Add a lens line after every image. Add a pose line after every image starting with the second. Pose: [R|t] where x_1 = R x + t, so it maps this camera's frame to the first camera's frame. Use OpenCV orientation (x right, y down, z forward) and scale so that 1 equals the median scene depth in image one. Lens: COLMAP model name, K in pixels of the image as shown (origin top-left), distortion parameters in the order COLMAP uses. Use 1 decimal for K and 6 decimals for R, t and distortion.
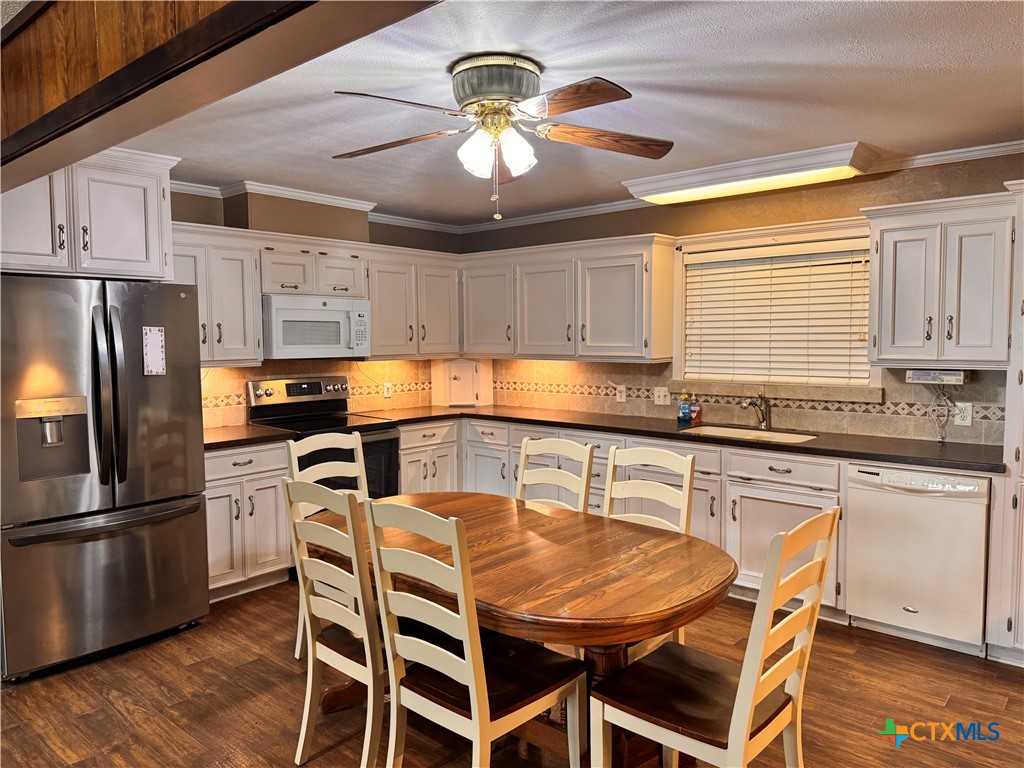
lens RADIAL K [[717.7, 0, 509.3], [0, 717.7, 385.7], [0, 0, 1]] dist [0.114245, -0.150919]
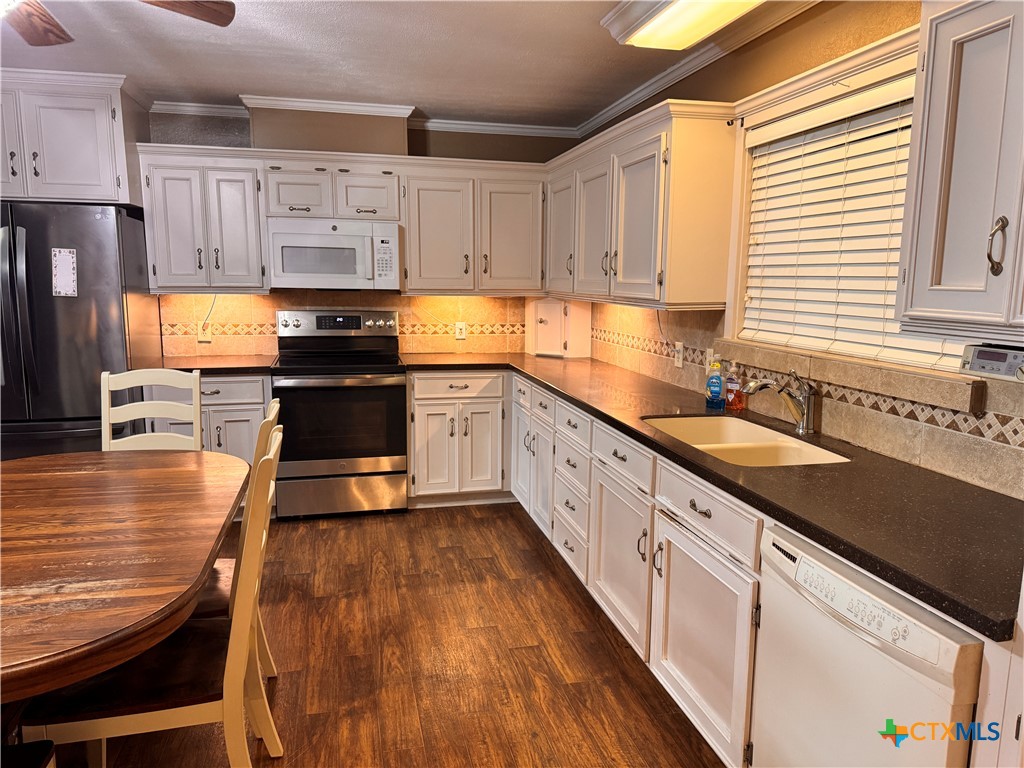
lens RADIAL K [[717.7, 0, 509.3], [0, 717.7, 385.7], [0, 0, 1]] dist [0.114245, -0.150919]
pose [[0.813768, 0.103111, -0.571970, 0.449241], [-0.056834, 0.993538, 0.098249, -0.019157], [0.578404, -0.047445, 0.814369, 0.377750]]
